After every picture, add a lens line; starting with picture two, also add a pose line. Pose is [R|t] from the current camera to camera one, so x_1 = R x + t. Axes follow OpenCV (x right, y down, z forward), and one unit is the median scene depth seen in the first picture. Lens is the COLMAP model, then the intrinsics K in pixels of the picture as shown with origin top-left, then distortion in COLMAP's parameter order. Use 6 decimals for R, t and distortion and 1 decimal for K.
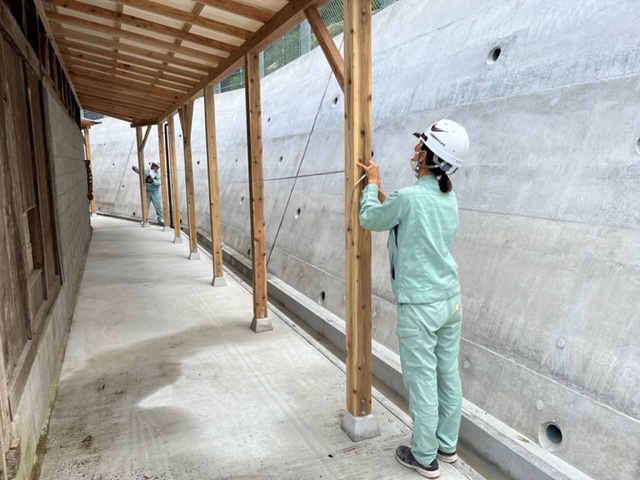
lens RADIAL K [[491.8, 0, 316.7], [0, 491.8, 236.6], [0, 0, 1]] dist [0.039679, -0.026586]
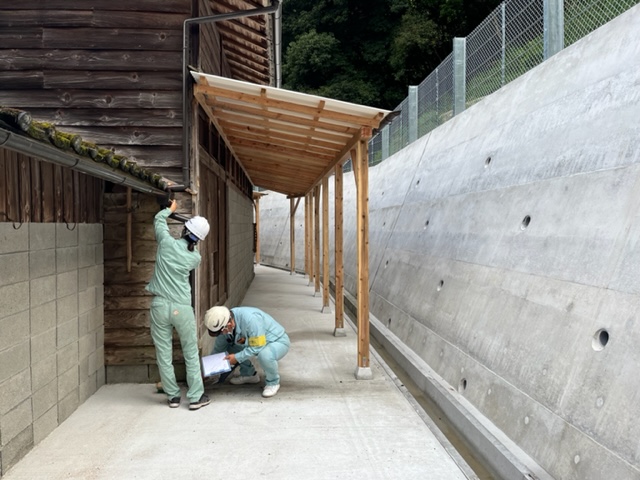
lens RADIAL K [[491.8, 0, 307.5], [0, 491.8, 236.0], [0, 0, 1]] dist [0.039679, -0.026586]
pose [[0.943005, 0.017879, -0.332298, 0.218402], [-0.058378, 0.991959, -0.112295, 0.042275], [0.327618, 0.125293, 0.936466, -0.374129]]
